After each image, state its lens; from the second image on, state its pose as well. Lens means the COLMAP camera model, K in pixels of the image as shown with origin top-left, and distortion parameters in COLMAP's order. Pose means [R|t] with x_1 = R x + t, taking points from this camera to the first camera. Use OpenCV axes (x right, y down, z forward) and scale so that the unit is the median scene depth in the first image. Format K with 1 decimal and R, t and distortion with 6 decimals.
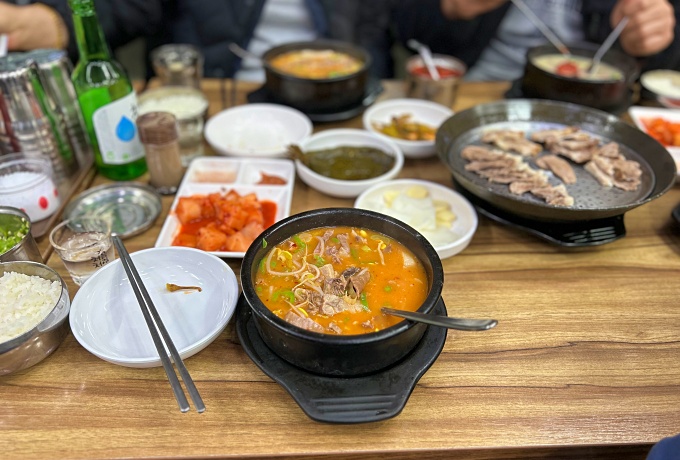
lens RADIAL K [[509.4, 0, 338.9], [0, 509.4, 236.0], [0, 0, 1]] dist [0.046903, -0.001861]
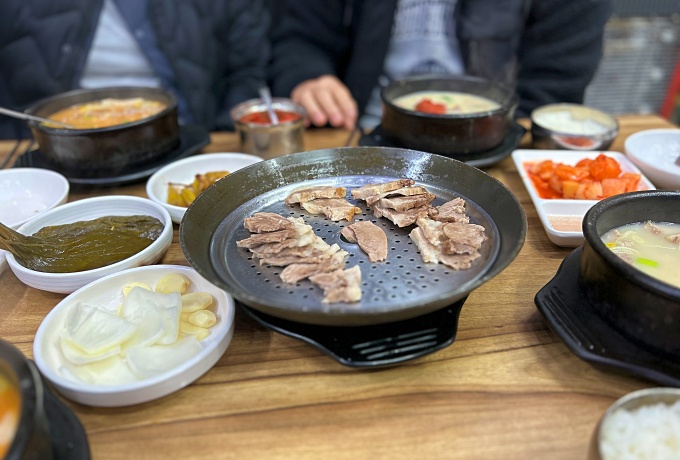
lens RADIAL K [[509.4, 0, 338.8], [0, 509.4, 229.3], [0, 0, 1]] dist [0.046903, -0.001861]
pose [[0.998610, -0.052059, -0.008239, 0.407492], [0.050647, 0.991060, -0.123426, -0.064551], [0.014591, 0.122837, 0.992320, 0.334704]]
